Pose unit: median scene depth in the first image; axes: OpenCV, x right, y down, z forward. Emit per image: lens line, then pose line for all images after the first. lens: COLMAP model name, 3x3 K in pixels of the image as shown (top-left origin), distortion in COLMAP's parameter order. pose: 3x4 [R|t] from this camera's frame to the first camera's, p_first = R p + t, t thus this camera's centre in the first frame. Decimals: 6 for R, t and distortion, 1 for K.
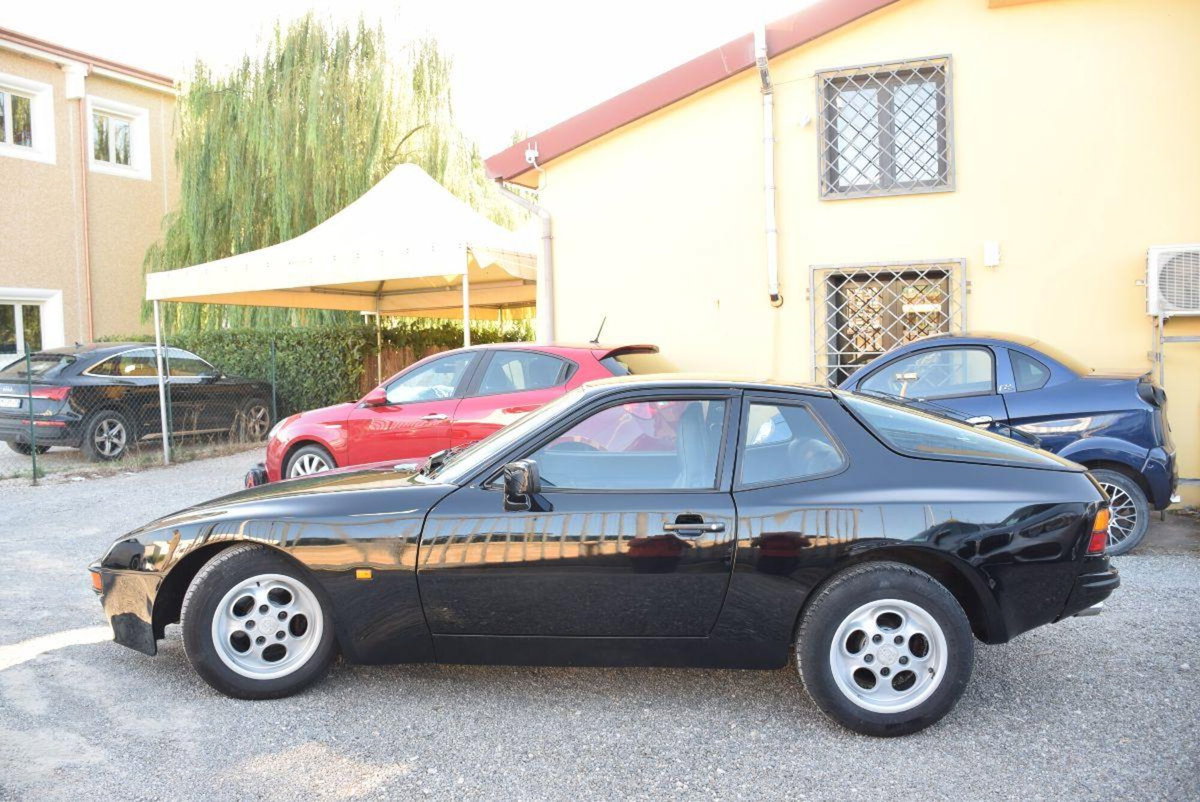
lens RADIAL K [[941.5, 0, 589.2], [0, 941.5, 405.3], [0, 0, 1]] dist [-0.149694, 0.108109]
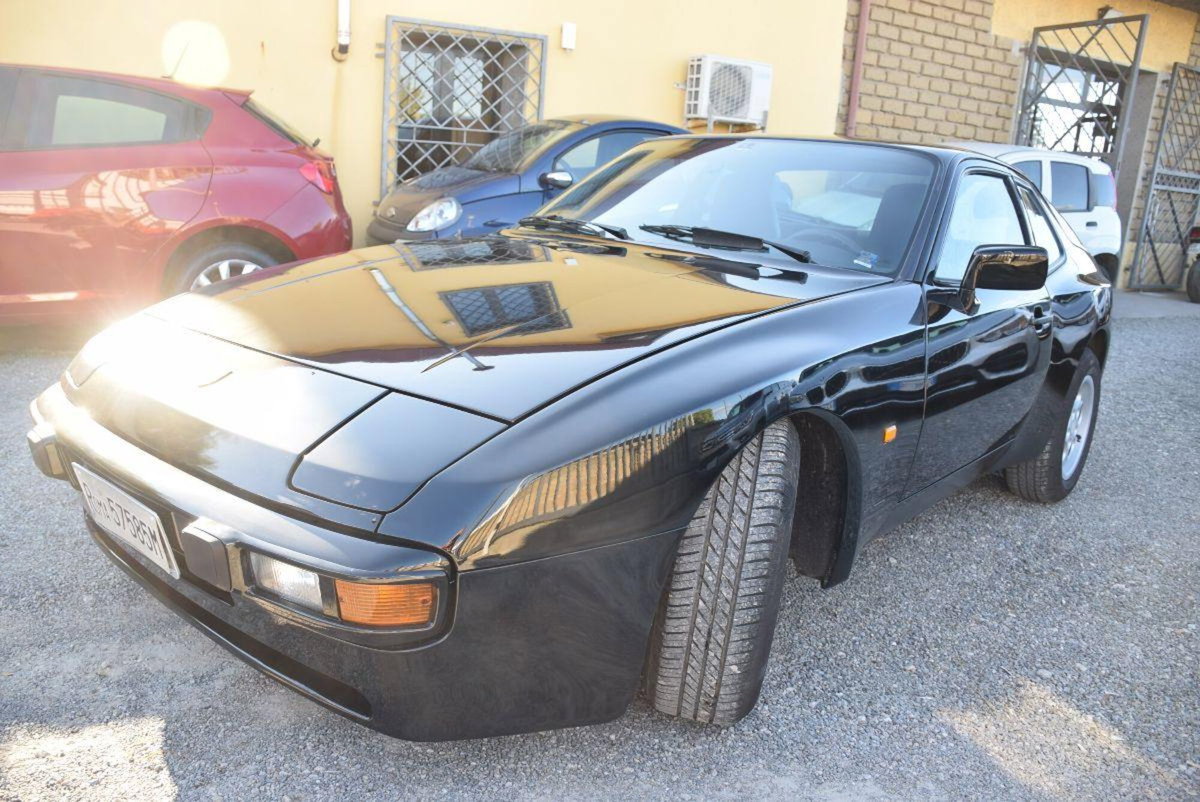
lens RADIAL K [[938.6, 0, 586.9], [0, 938.6, 405.0], [0, 0, 1]] dist [-0.152937, 0.108282]
pose [[0.594034, -0.140136, 0.792140, -0.501051], [-0.034523, 0.979362, 0.199146, 0.030961], [-0.803699, -0.145646, 0.576936, 0.490029]]
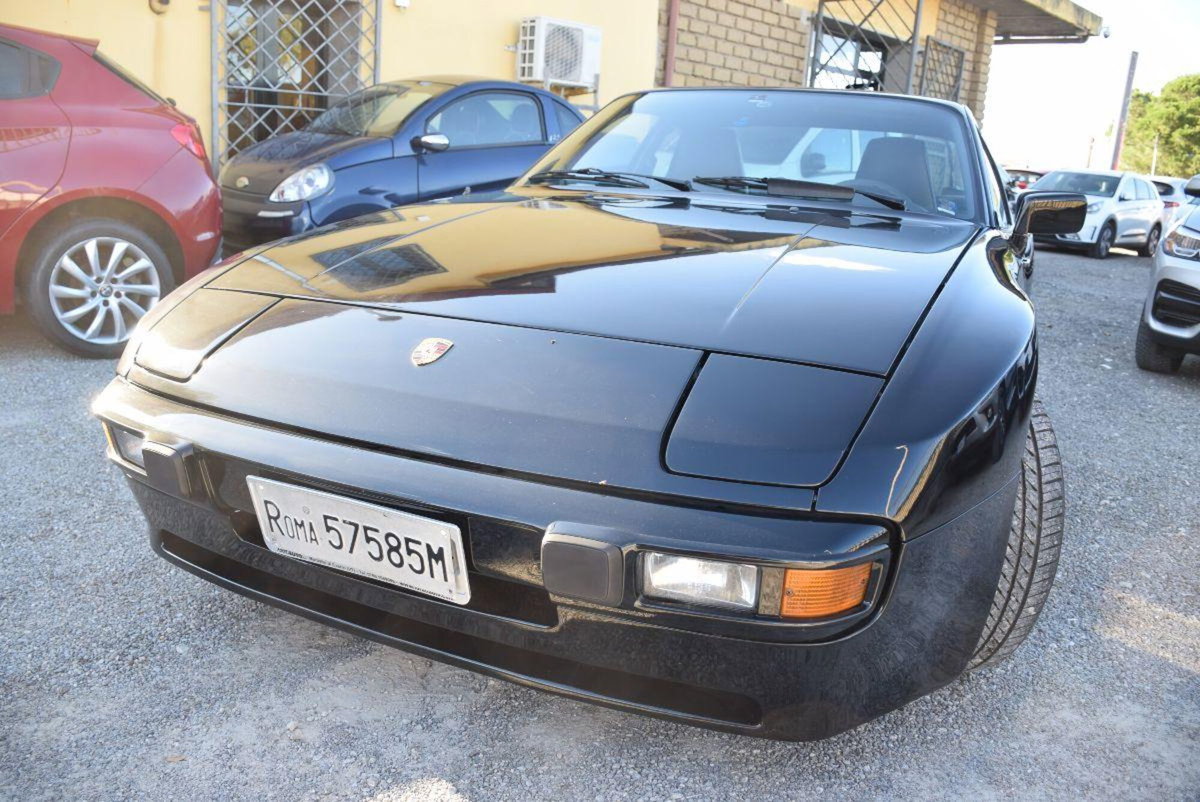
lens RADIAL K [[938.6, 0, 586.9], [0, 938.6, 405.0], [0, 0, 1]] dist [-0.152937, 0.108282]
pose [[0.350784, -0.199808, 0.914892, -0.550120], [-0.017997, 0.975353, 0.219913, 0.044520], [-0.936283, -0.093607, 0.338543, 0.642369]]
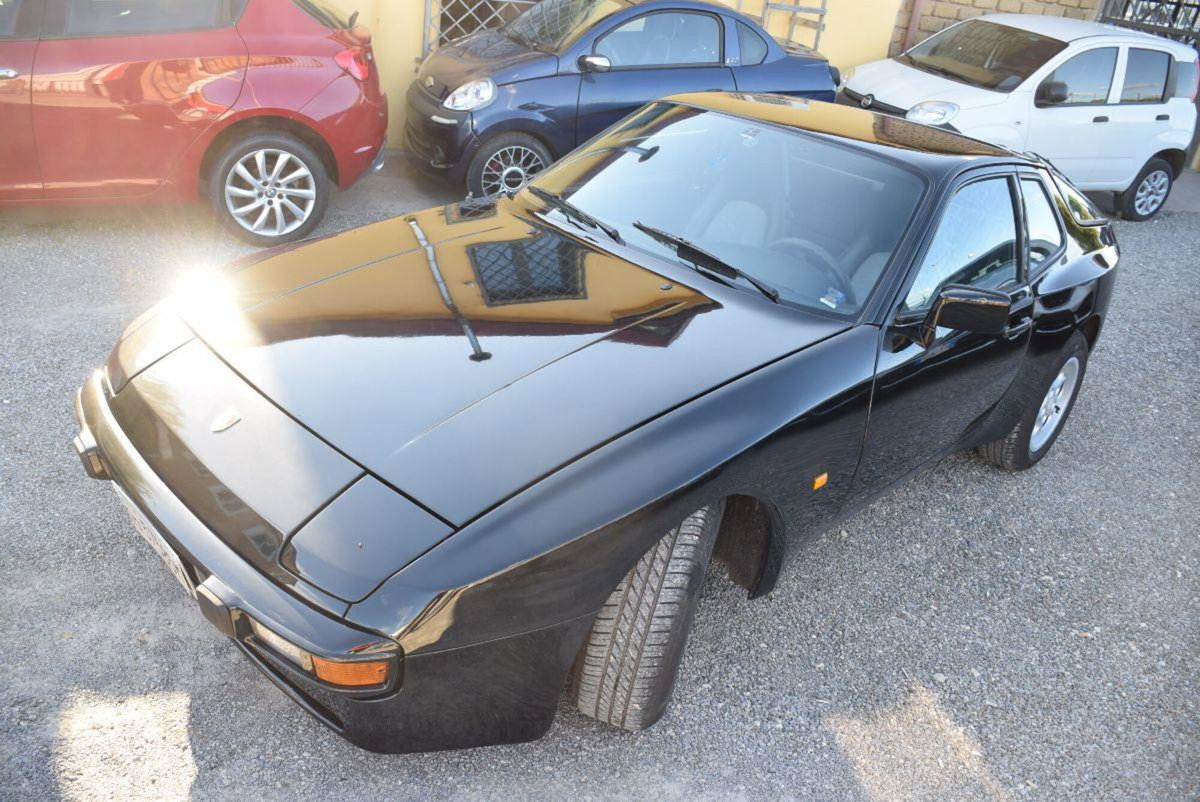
lens RADIAL K [[941.5, 0, 589.2], [0, 941.5, 405.3], [0, 0, 1]] dist [-0.149694, 0.108109]
pose [[0.648146, -0.259124, 0.716074, -0.495954], [-0.088706, 0.908235, 0.408951, -0.079825], [-0.756332, -0.328579, 0.565683, 0.457506]]
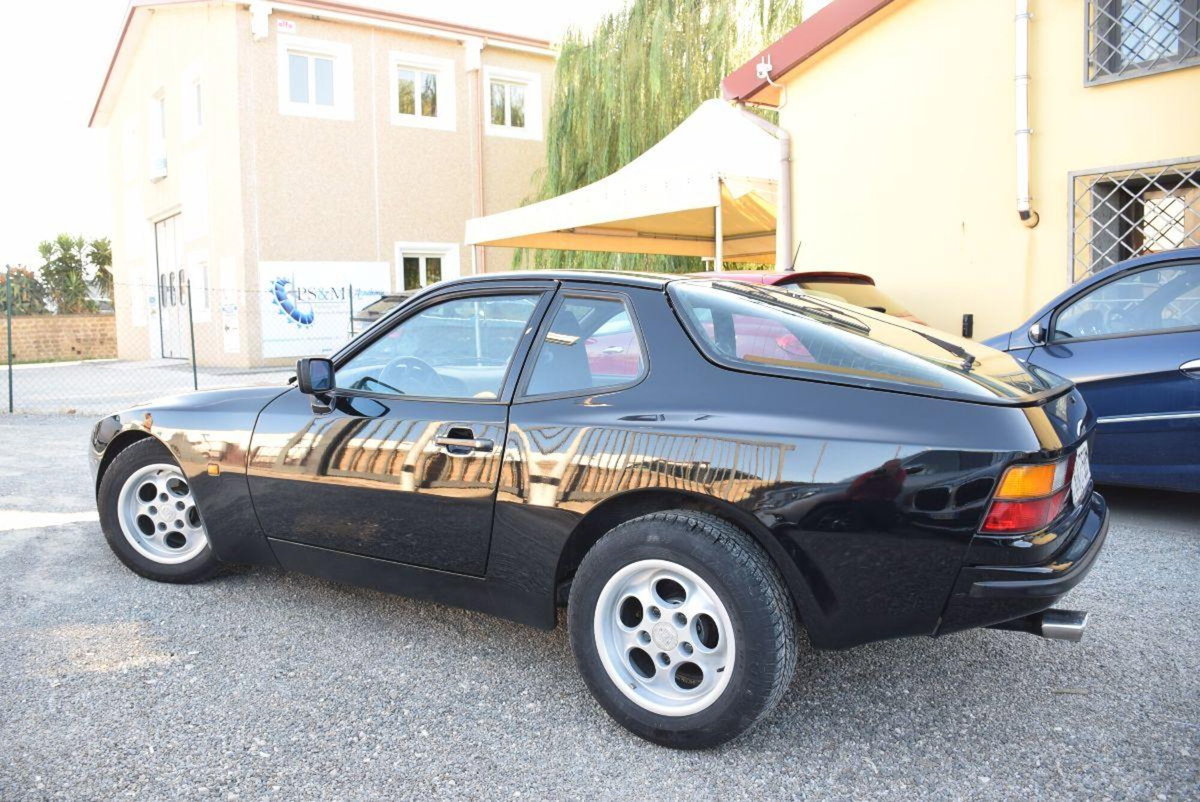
lens RADIAL K [[941.5, 0, 589.2], [0, 941.5, 405.3], [0, 0, 1]] dist [-0.149694, 0.108109]
pose [[0.884908, 0.049510, -0.463127, 0.348211], [-0.029768, 0.998313, 0.049844, 0.030115], [0.464814, -0.030321, 0.884889, 0.183955]]
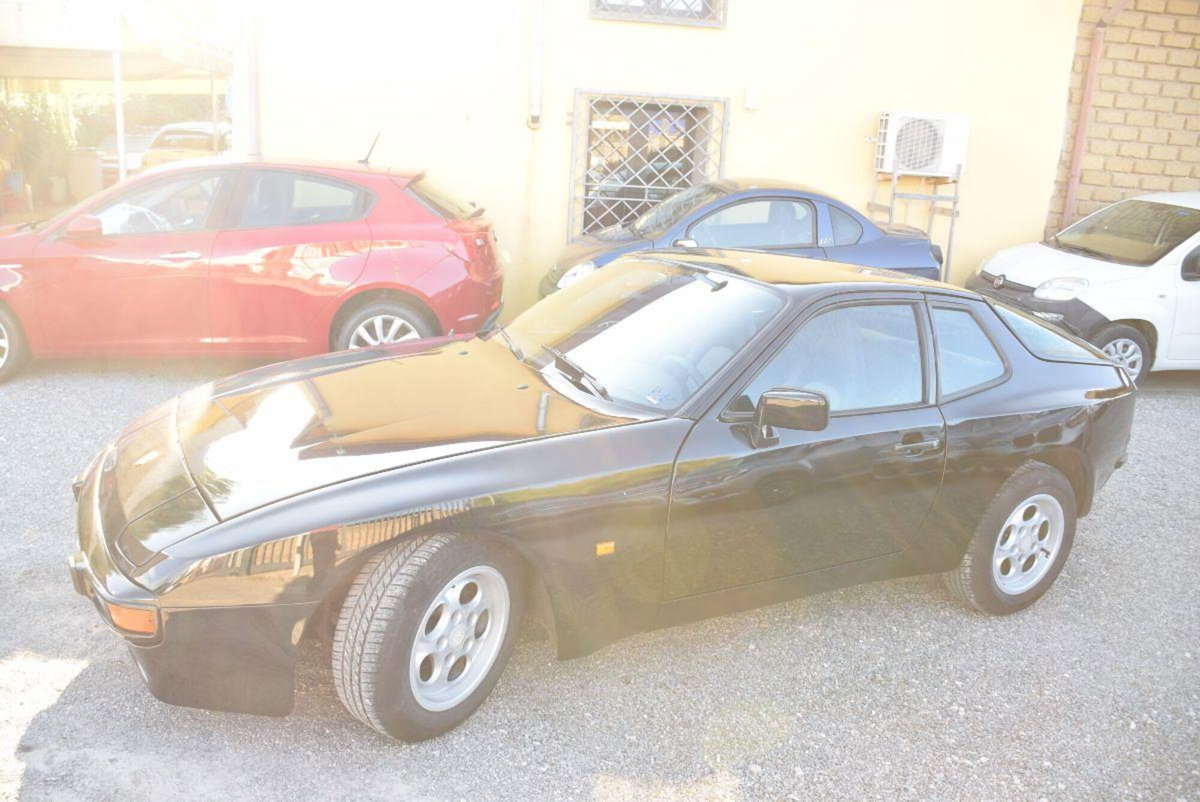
lens RADIAL K [[941.5, 0, 589.2], [0, 941.5, 405.3], [0, 0, 1]] dist [-0.149694, 0.108109]
pose [[0.843424, -0.080721, 0.531150, -0.388423], [-0.041271, 0.975992, 0.213860, -0.056419], [-0.535661, -0.202295, 0.819844, 0.242792]]
